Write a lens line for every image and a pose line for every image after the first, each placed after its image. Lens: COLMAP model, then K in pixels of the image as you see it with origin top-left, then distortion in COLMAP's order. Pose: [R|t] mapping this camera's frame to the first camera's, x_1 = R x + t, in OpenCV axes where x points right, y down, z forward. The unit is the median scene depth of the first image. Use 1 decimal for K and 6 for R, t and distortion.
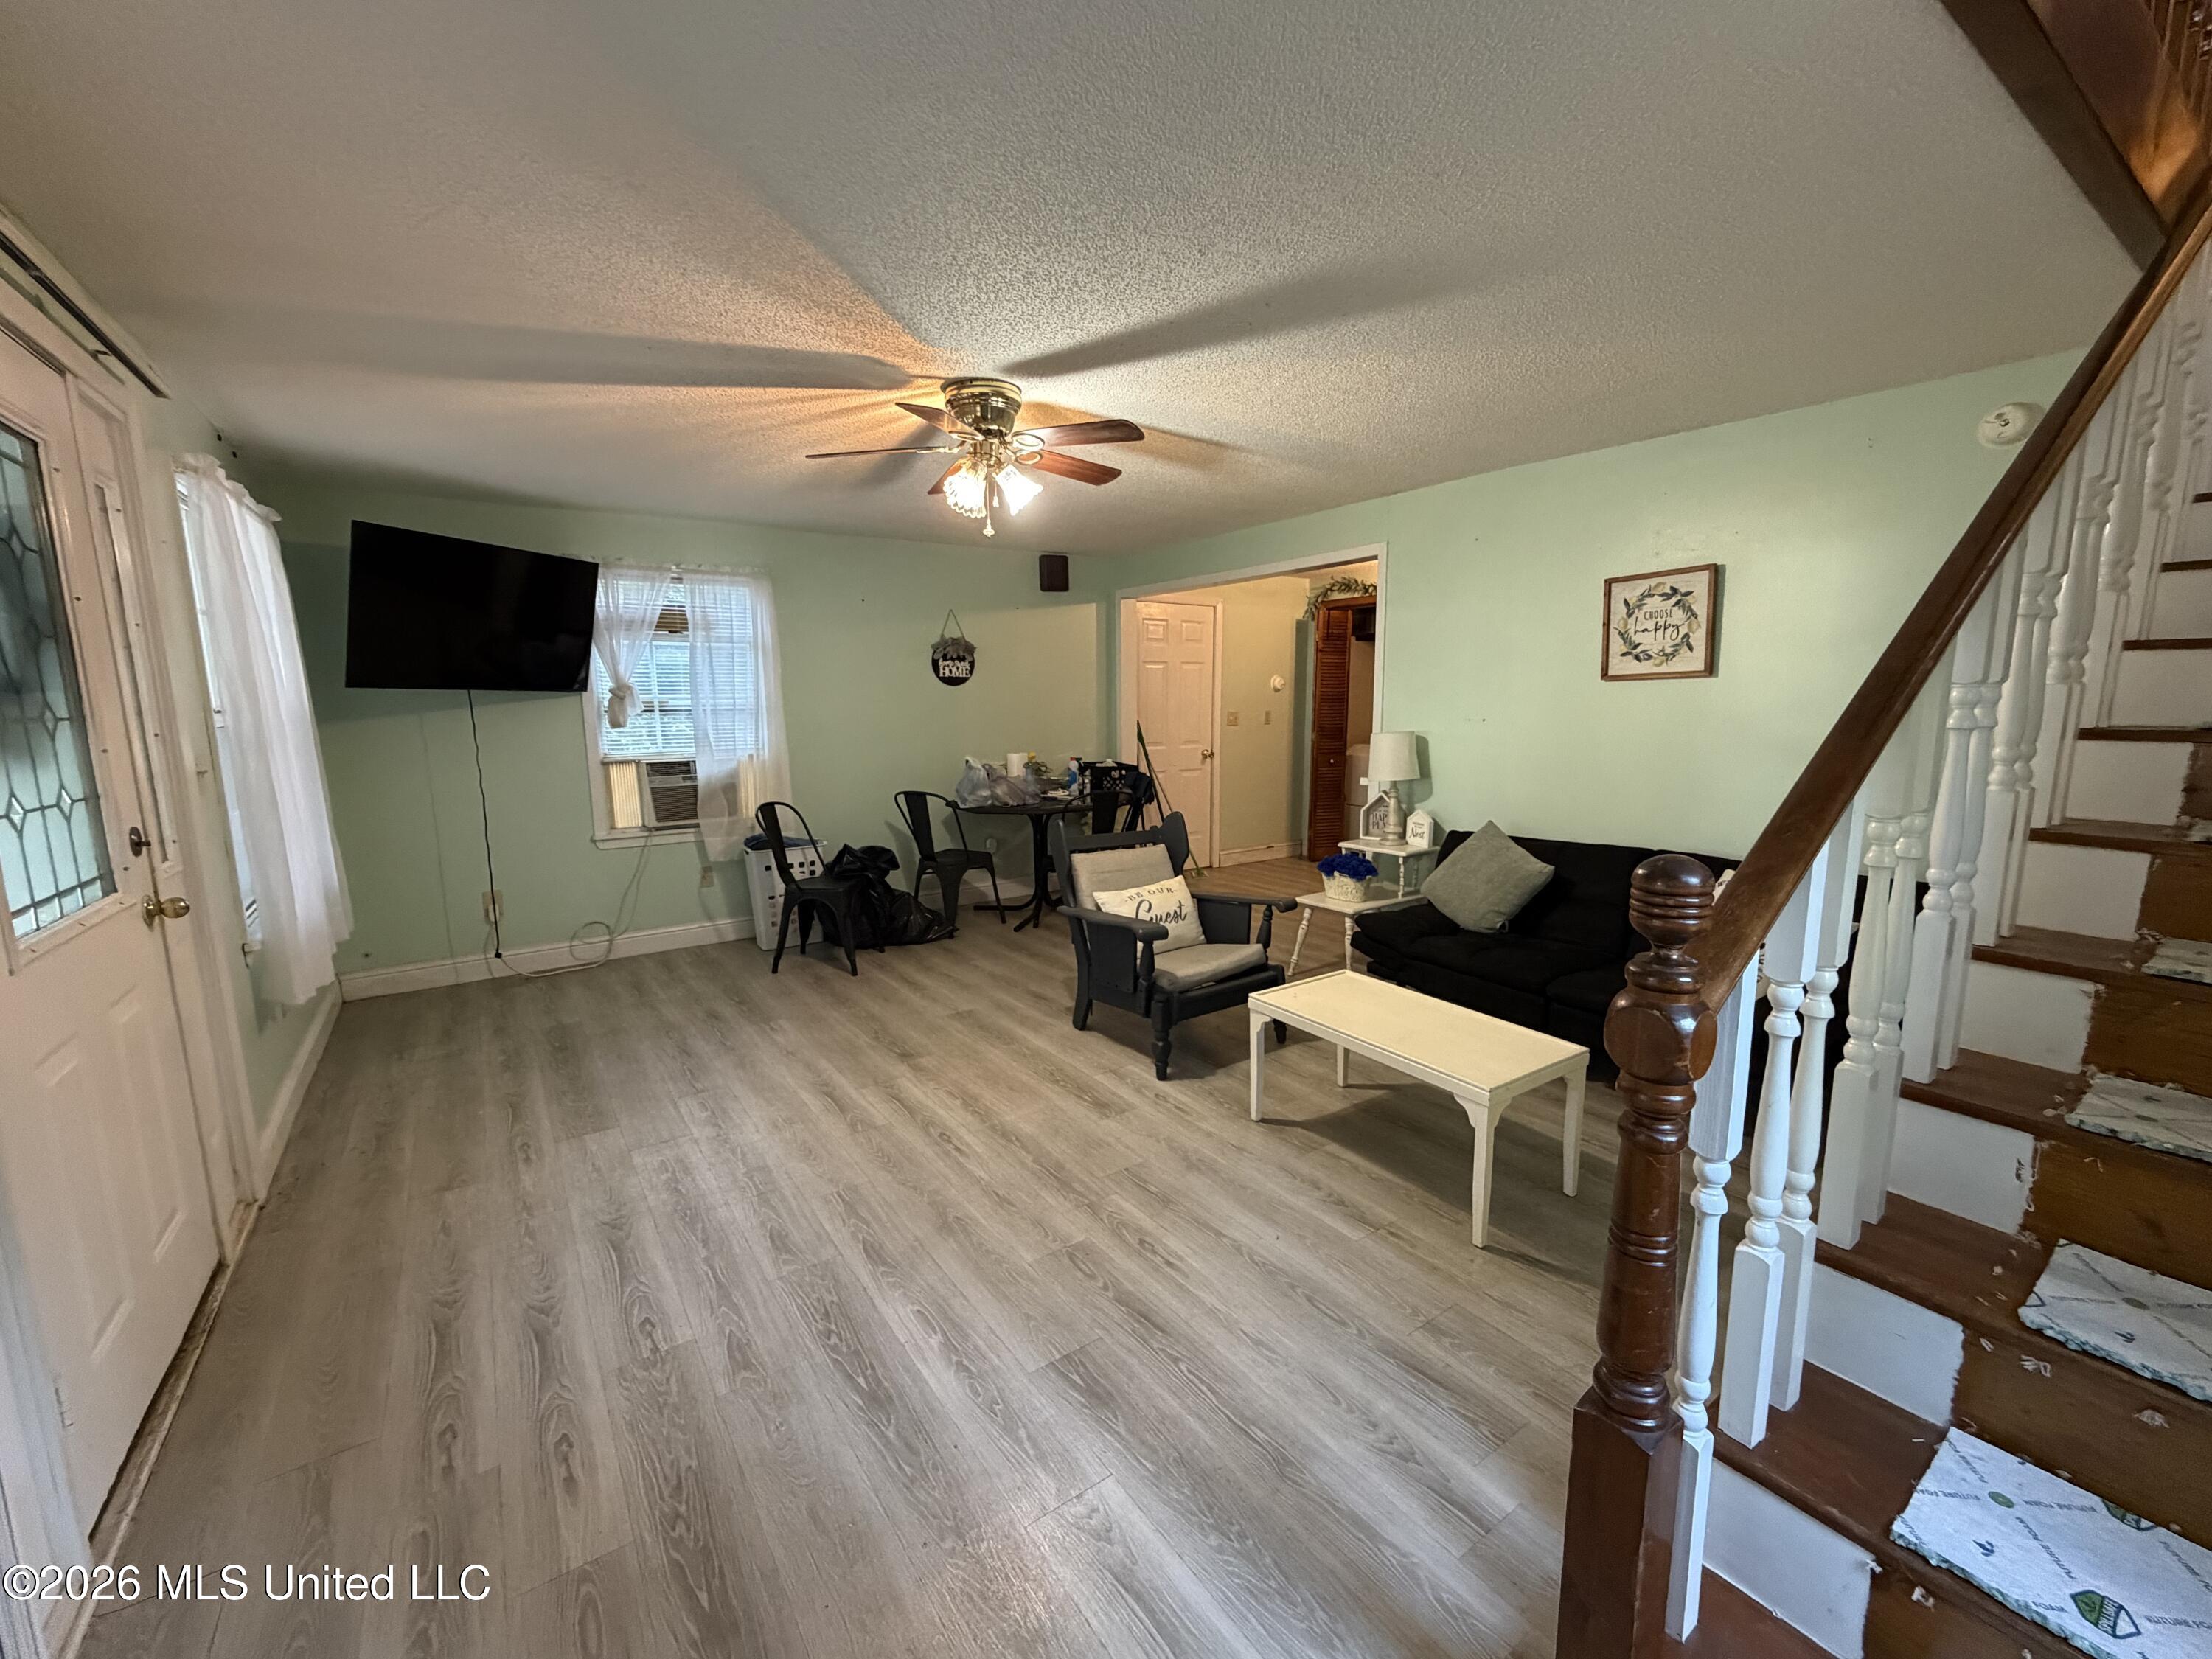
lens RADIAL K [[912.7, 0, 1106.0], [0, 912.7, 829.5], [0, 0, 1]] dist [0.000246, -0.000153]
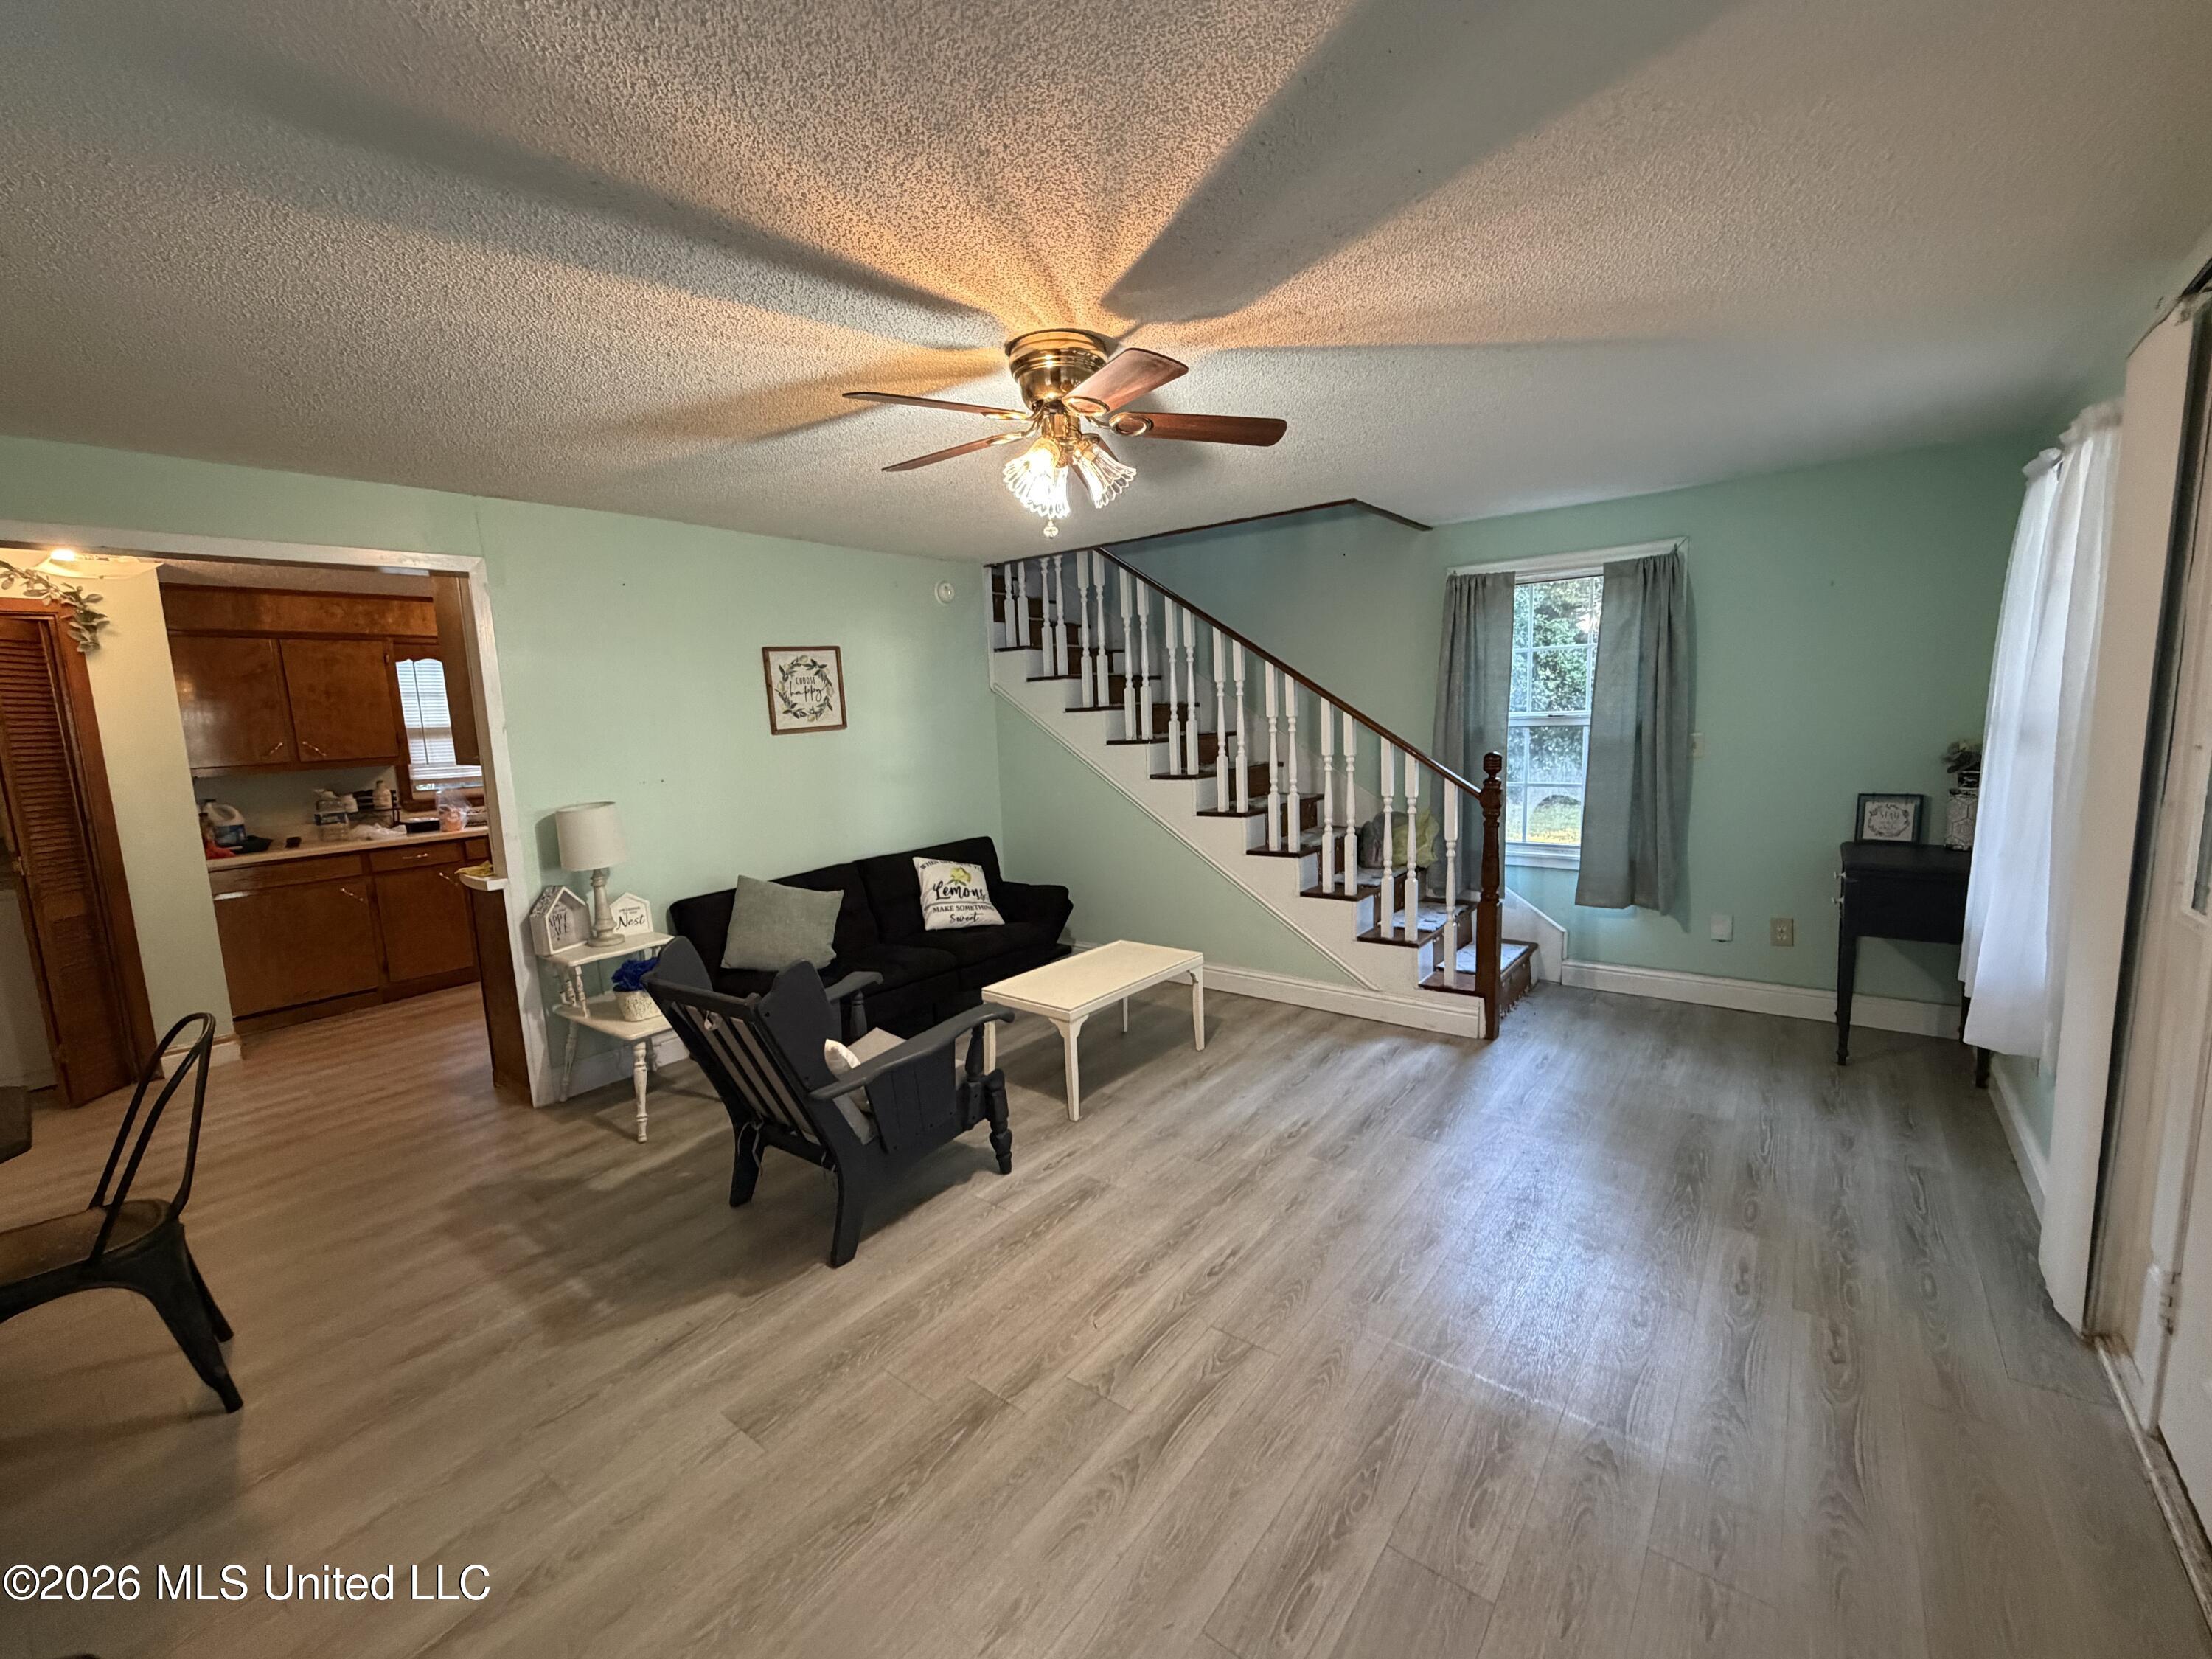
lens RADIAL K [[909.6, 0, 1109.0], [0, 909.6, 833.9], [0, 0, 1]] dist [0.000198, -0.000447]
pose [[-0.299576, -0.108104, 0.947928, -0.730070], [0.187176, 0.967592, 0.169500, -0.167872], [-0.935531, 0.228208, -0.269633, 1.007153]]
